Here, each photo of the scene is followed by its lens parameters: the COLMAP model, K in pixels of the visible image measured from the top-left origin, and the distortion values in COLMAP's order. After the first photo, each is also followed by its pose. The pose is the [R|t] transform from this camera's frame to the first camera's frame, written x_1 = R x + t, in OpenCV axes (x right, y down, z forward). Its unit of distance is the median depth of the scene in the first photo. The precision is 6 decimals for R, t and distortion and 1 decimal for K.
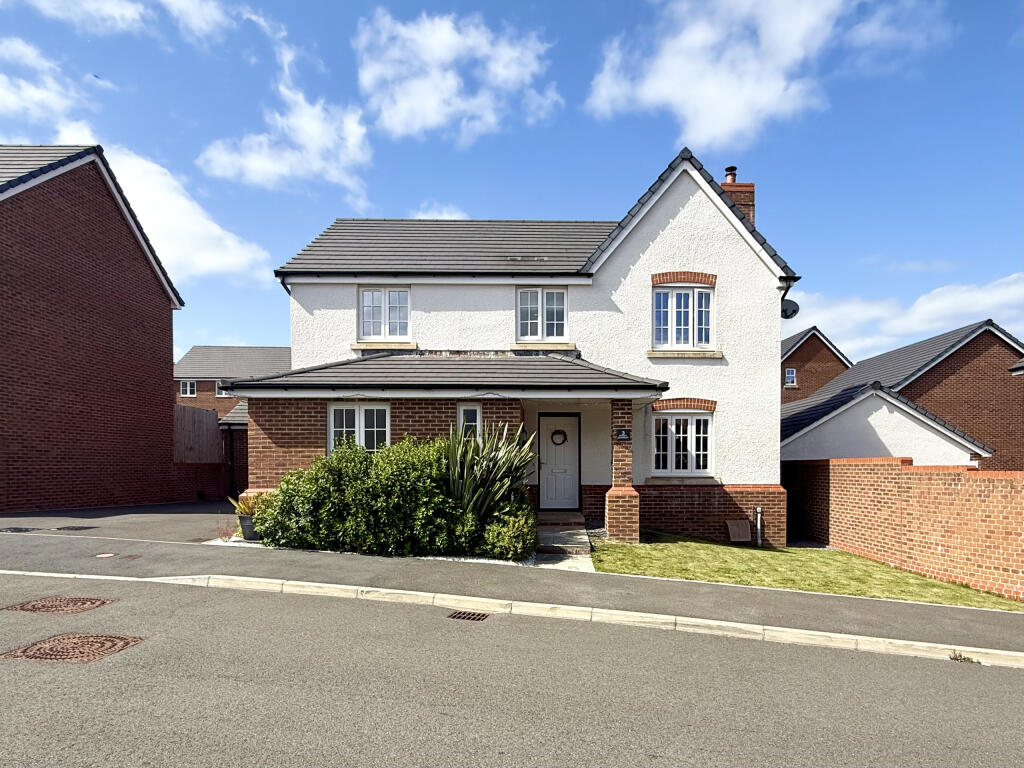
lens RADIAL K [[407.4, 0, 508.3], [0, 407.4, 383.9], [0, 0, 1]] dist [0.001153, -0.000227]
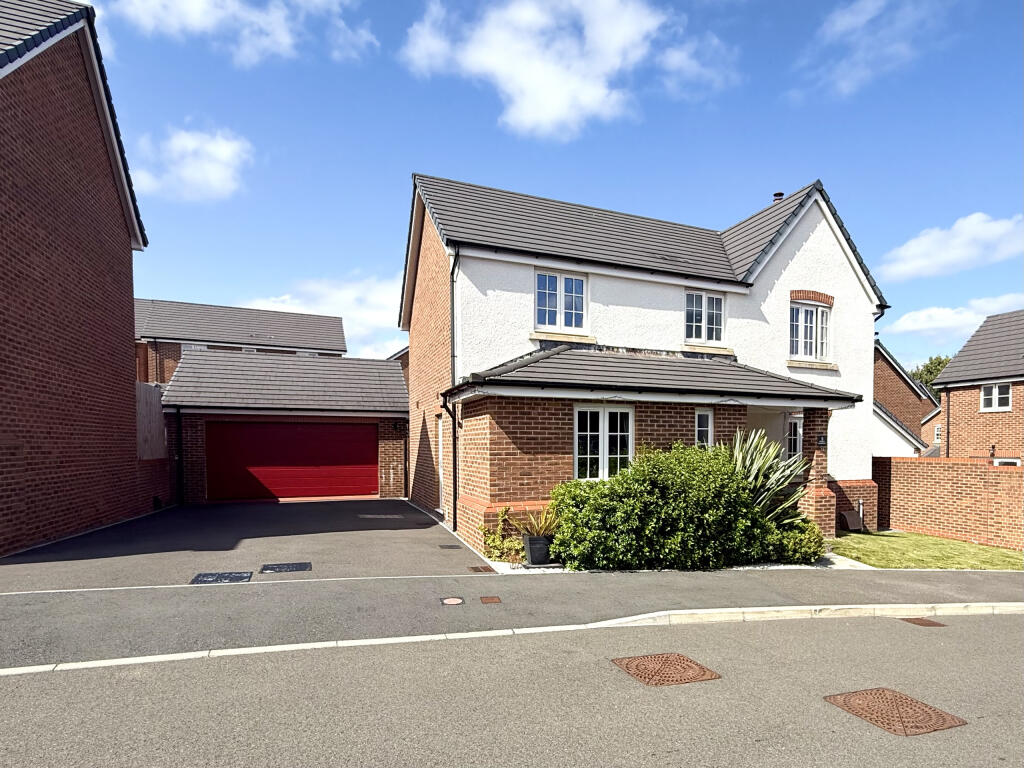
lens RADIAL K [[429.9, 0, 512.1], [0, 429.9, 368.9], [0, 0, 1]] dist [0.000404, -0.000132]
pose [[0.954257, 0.051975, 0.294436, -0.698109], [-0.056082, 0.998411, 0.005516, -0.022618], [-0.293682, -0.021777, 0.955655, 0.111774]]
